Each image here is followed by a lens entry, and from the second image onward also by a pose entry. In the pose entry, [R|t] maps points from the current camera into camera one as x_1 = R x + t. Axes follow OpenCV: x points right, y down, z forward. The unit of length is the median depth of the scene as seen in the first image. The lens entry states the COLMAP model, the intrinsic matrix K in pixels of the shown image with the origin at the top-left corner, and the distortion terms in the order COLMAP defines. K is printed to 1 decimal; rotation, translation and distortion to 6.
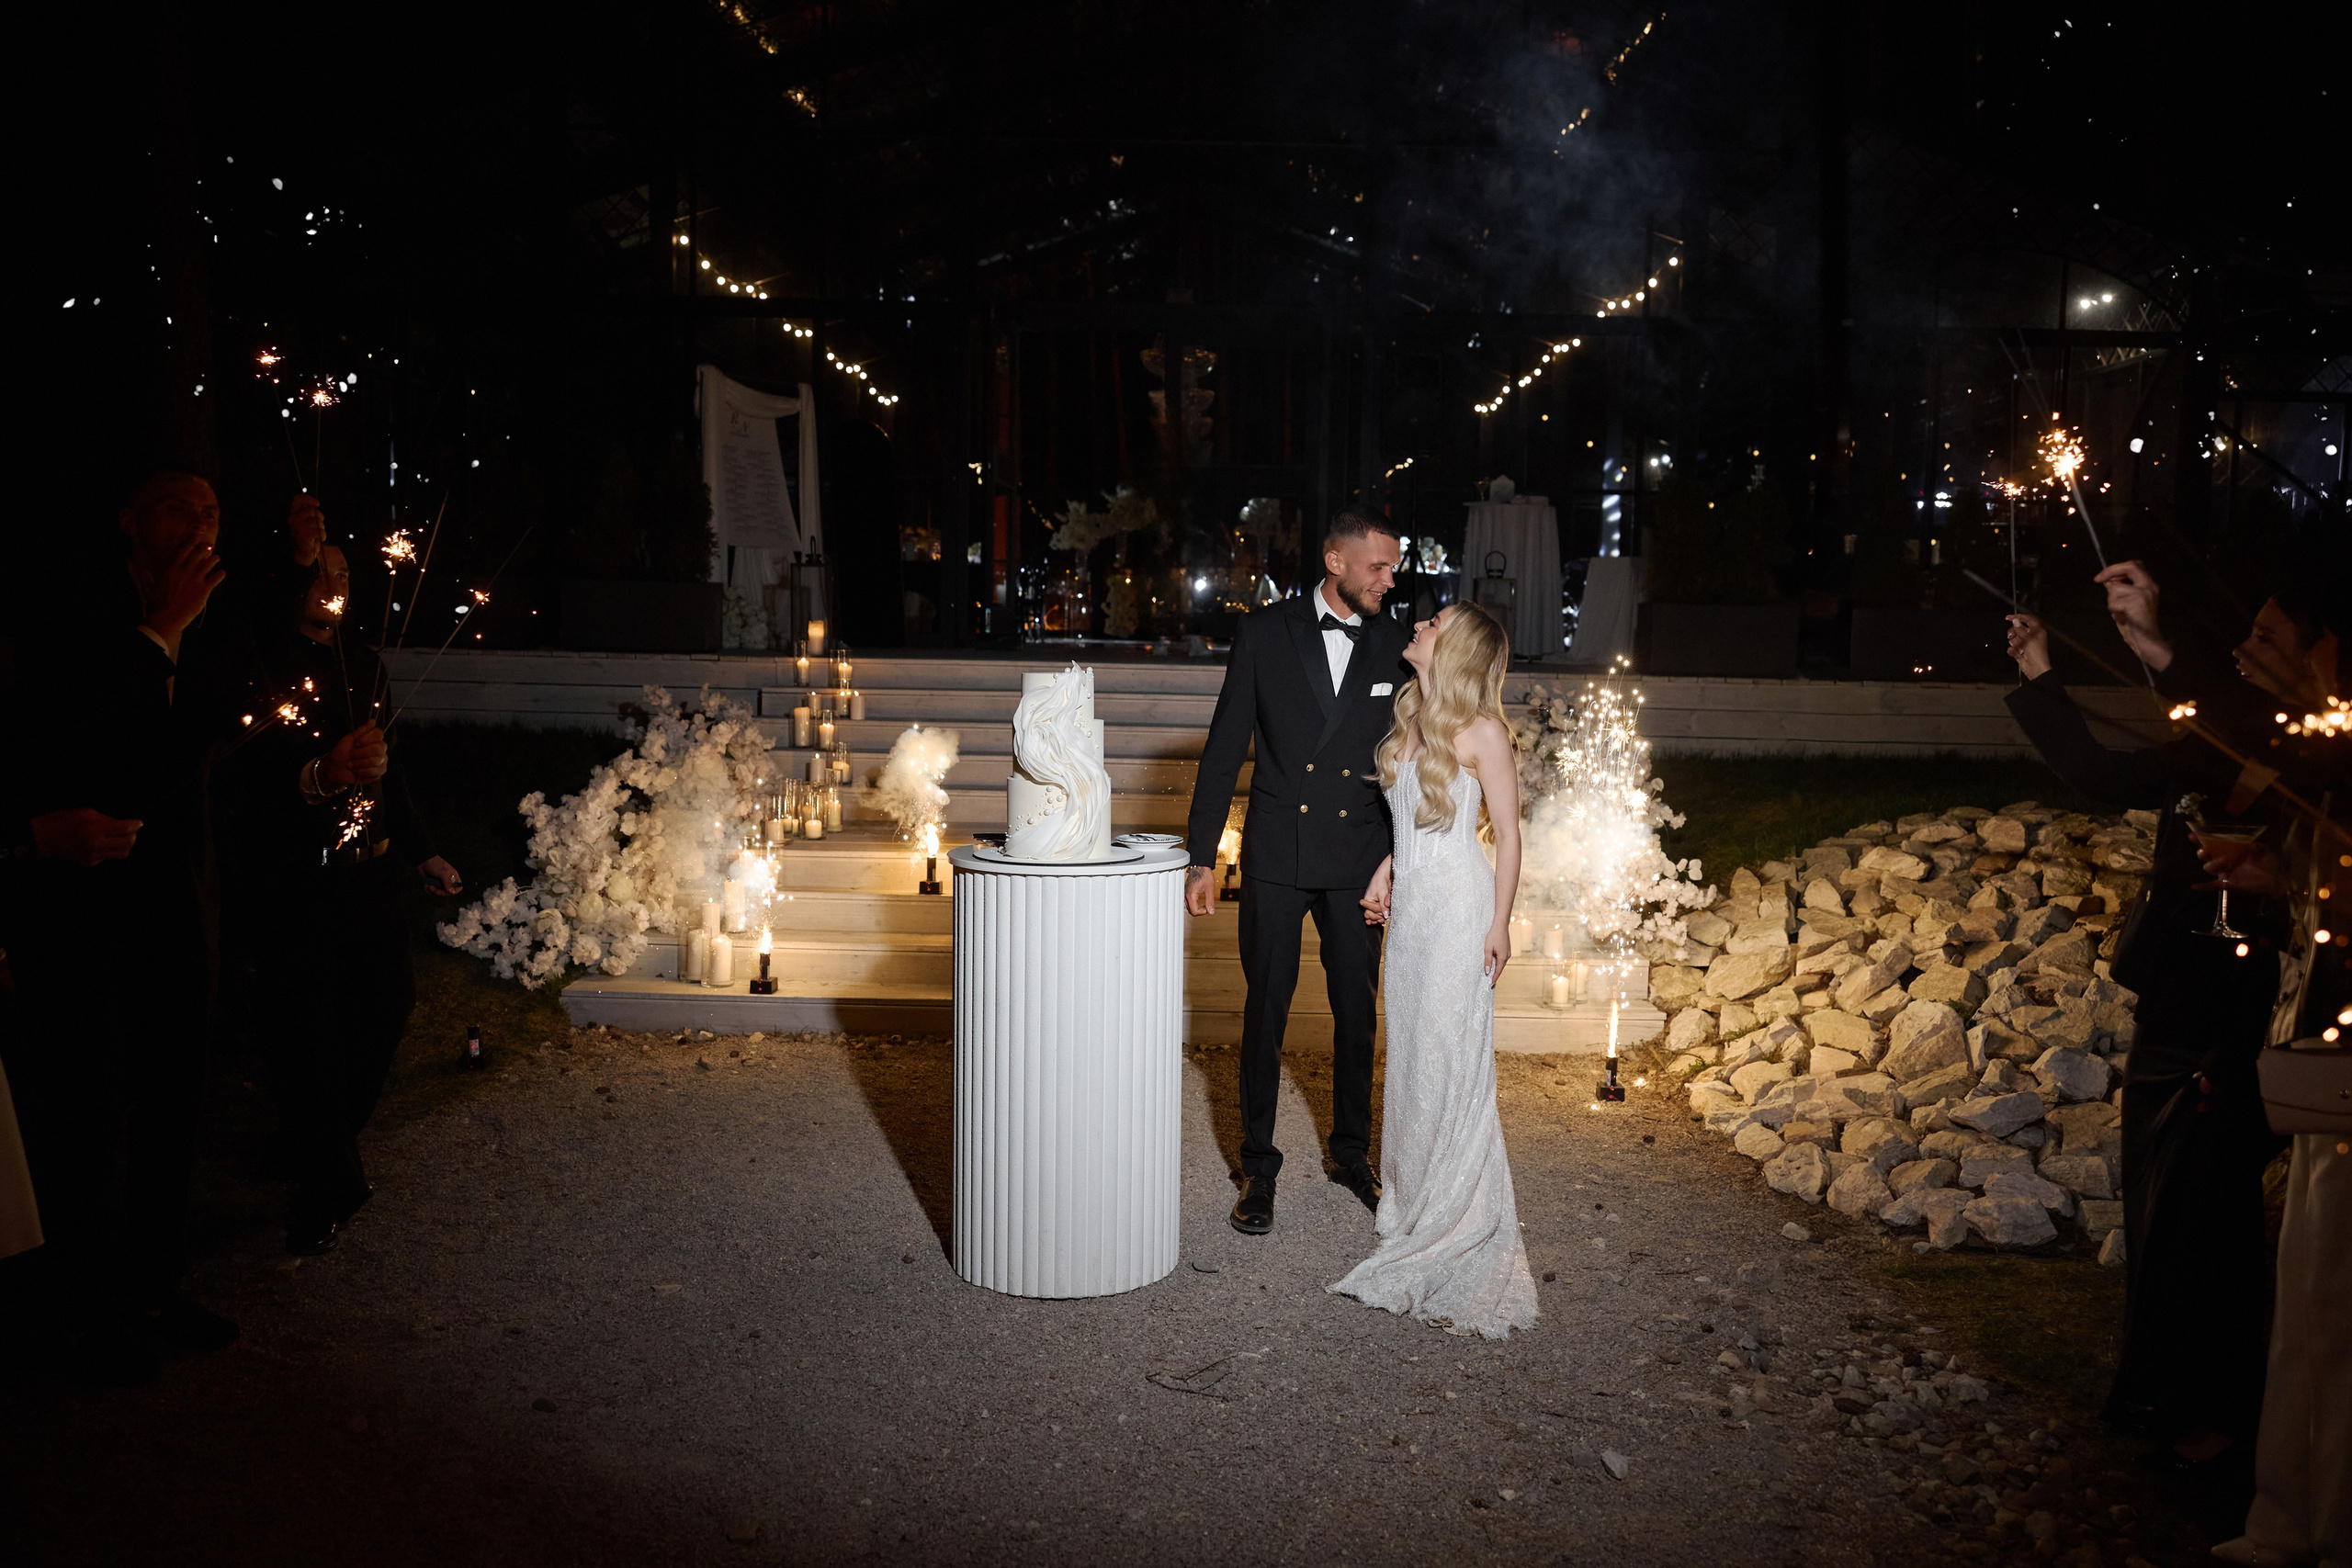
lens RADIAL K [[1858.9, 0, 1181.2], [0, 1858.9, 785.8], [0, 0, 1]] dist [0.000287, -0.007178]
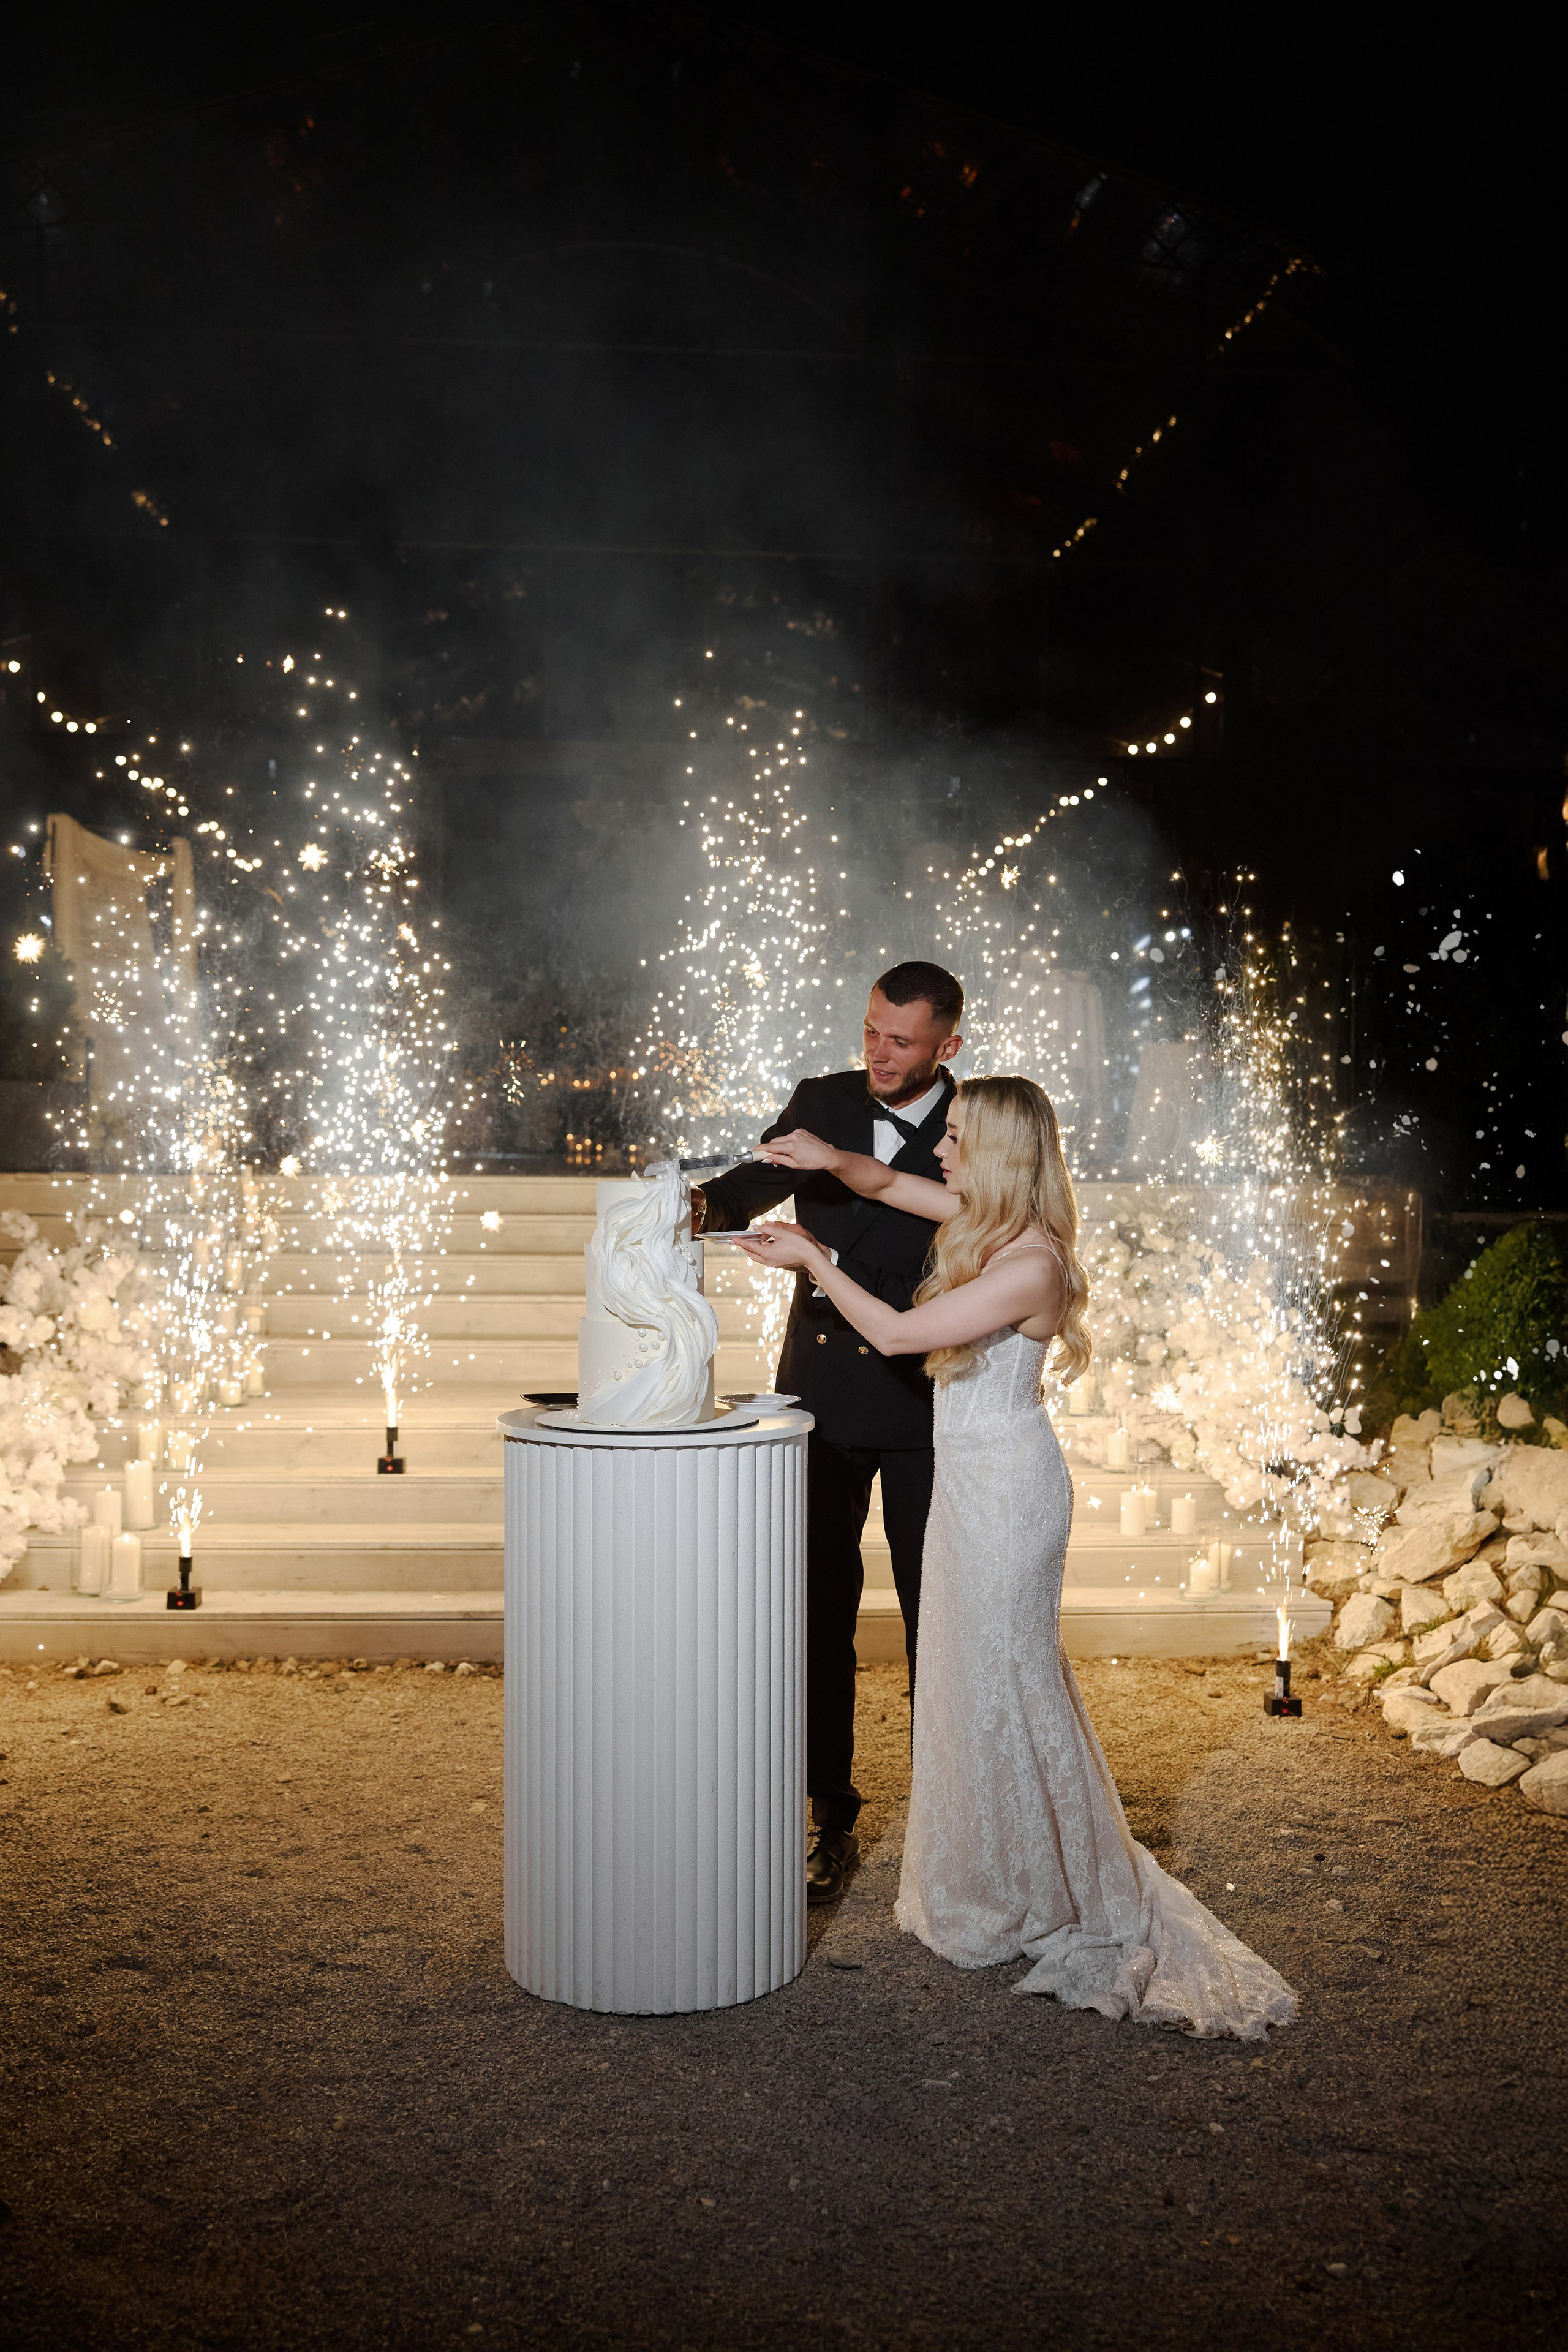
lens RADIAL K [[2249.9, 0, 770.4], [0, 2249.9, 1162.8], [0, 0, 1]] dist [-0.020205, 0.013876]
pose [[0.996562, -0.012390, 0.081924, -0.055493], [0.018445, 0.997119, -0.073576, 0.000670], [-0.080777, 0.074834, 0.993919, 0.043535]]
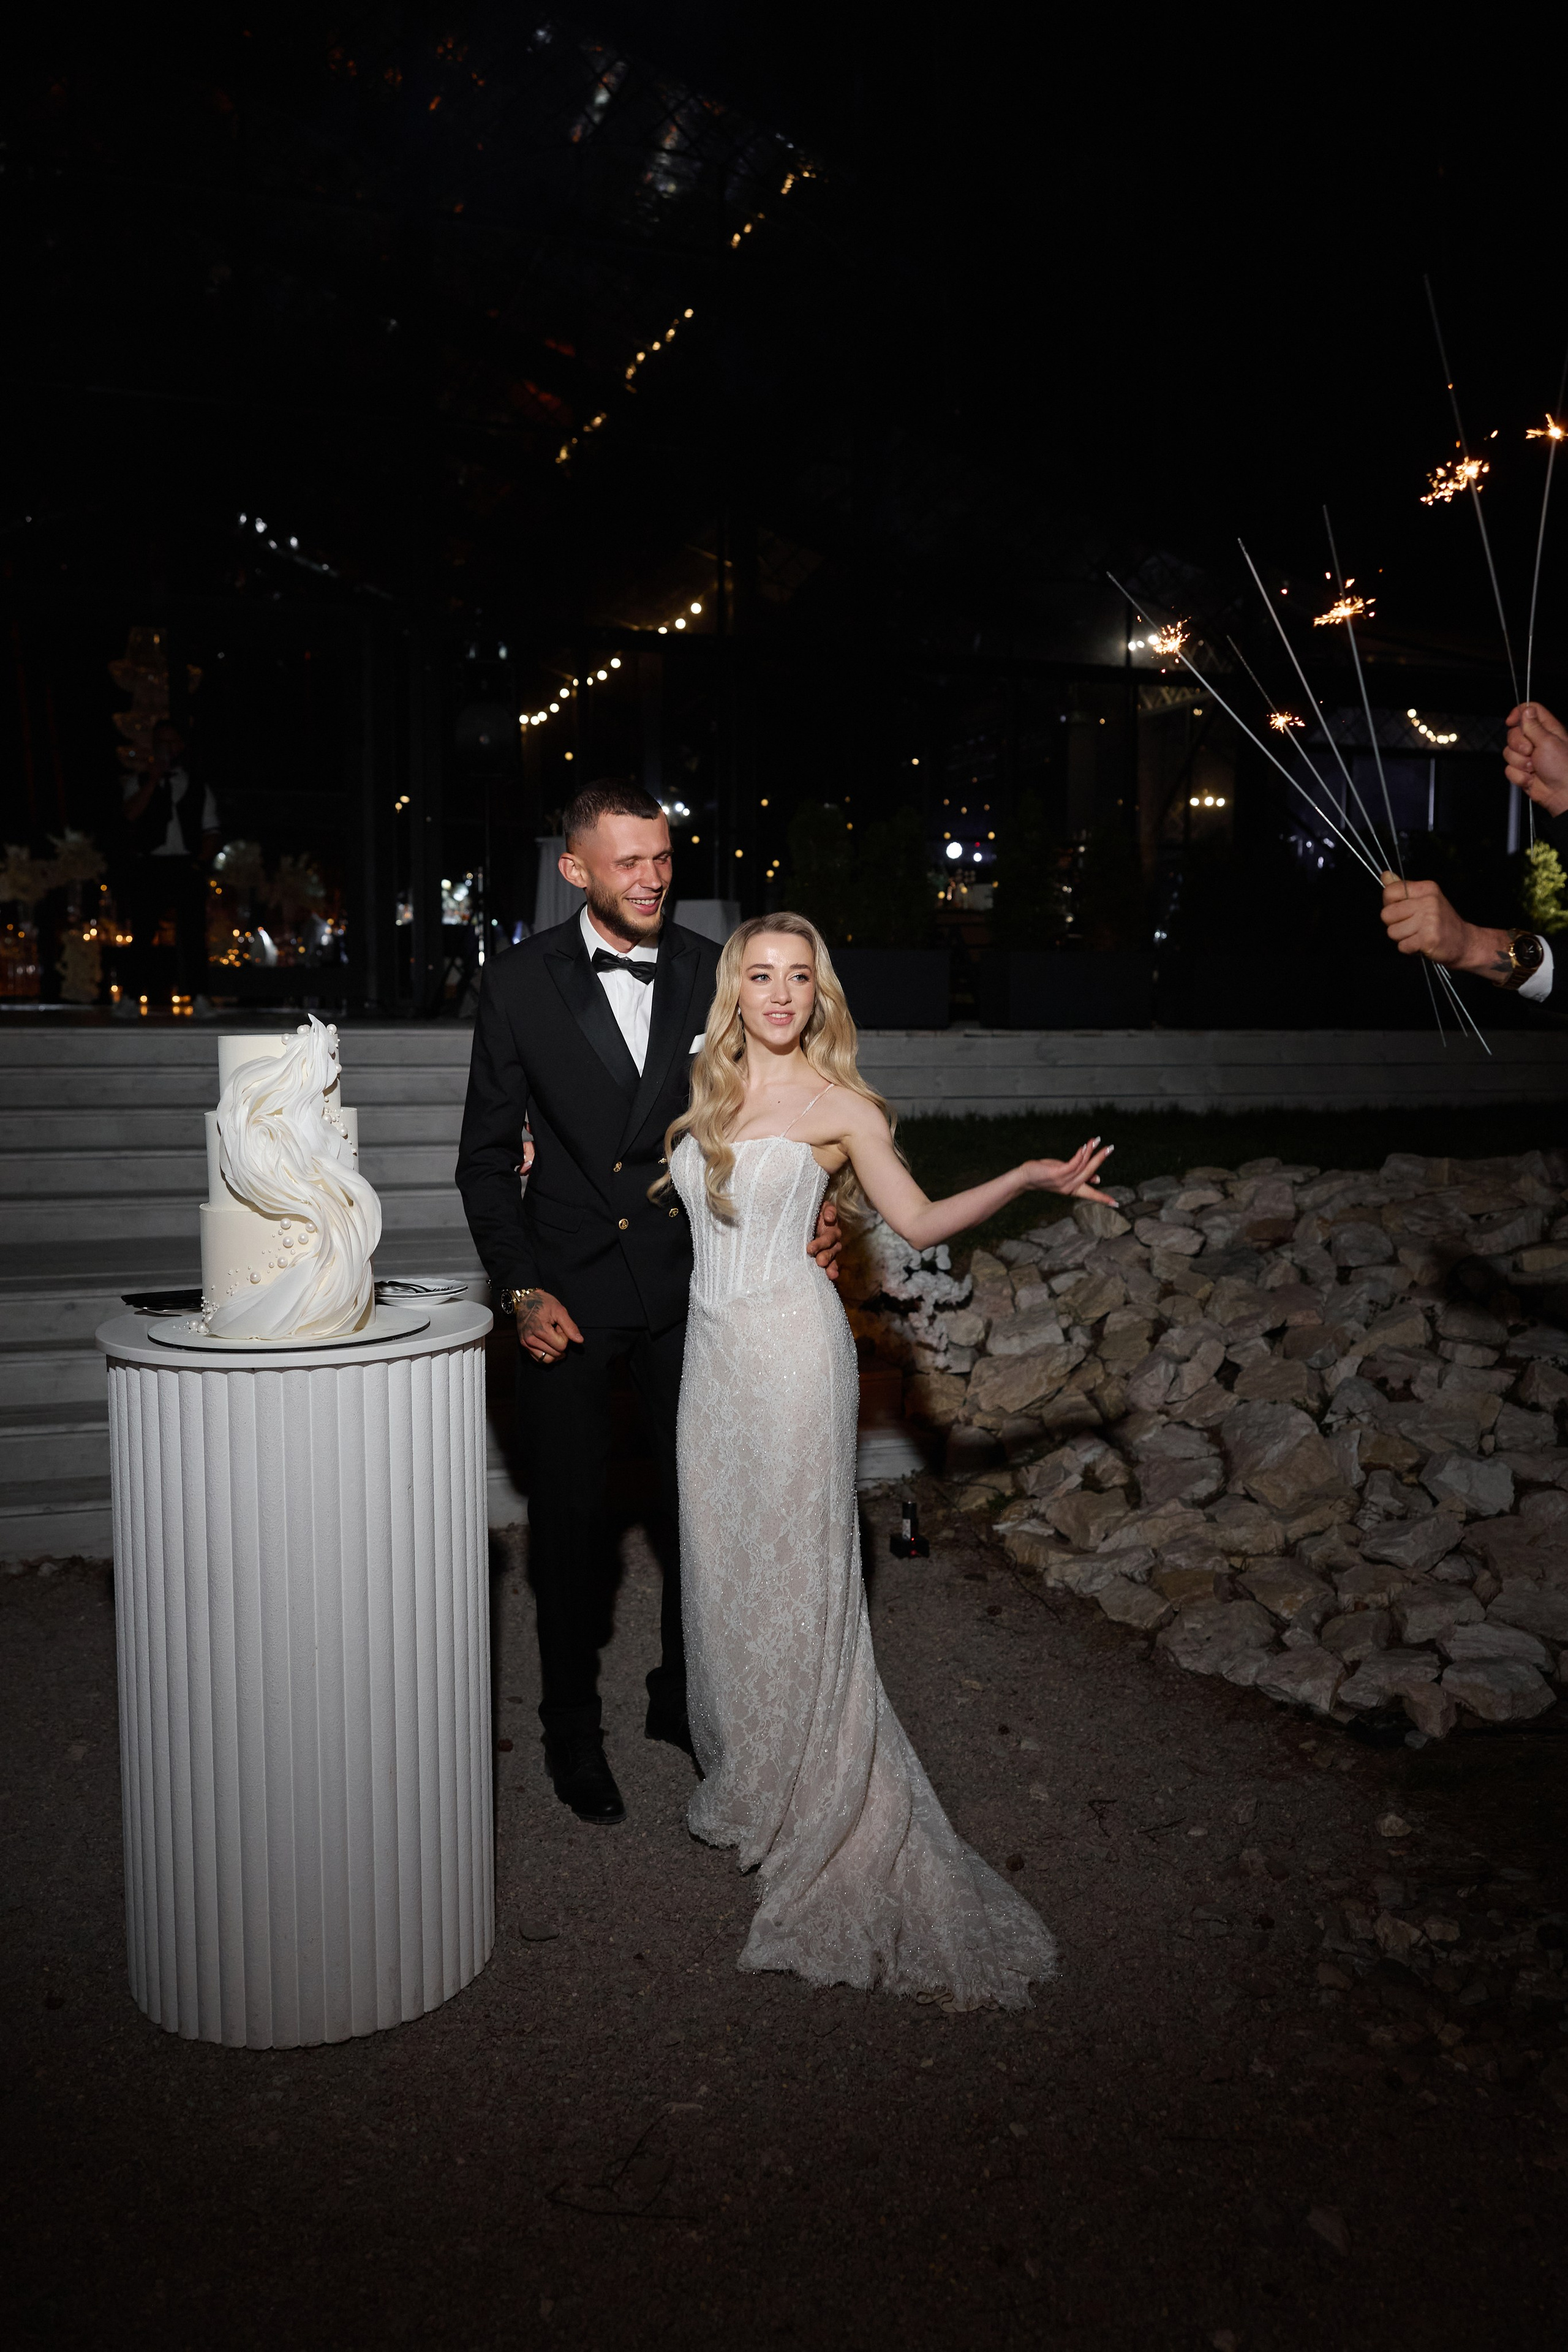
lens RADIAL K [[1920.9, 0, 787.6], [0, 1920.9, 1171.8], [0, 0, 1]] dist [0.008303, -0.011061]
pose [[0.945288, -0.045144, 0.323099, -0.070787], [0.041785, 0.998976, 0.017330, -0.011750], [-0.323550, -0.002881, 0.946207, 0.206999]]
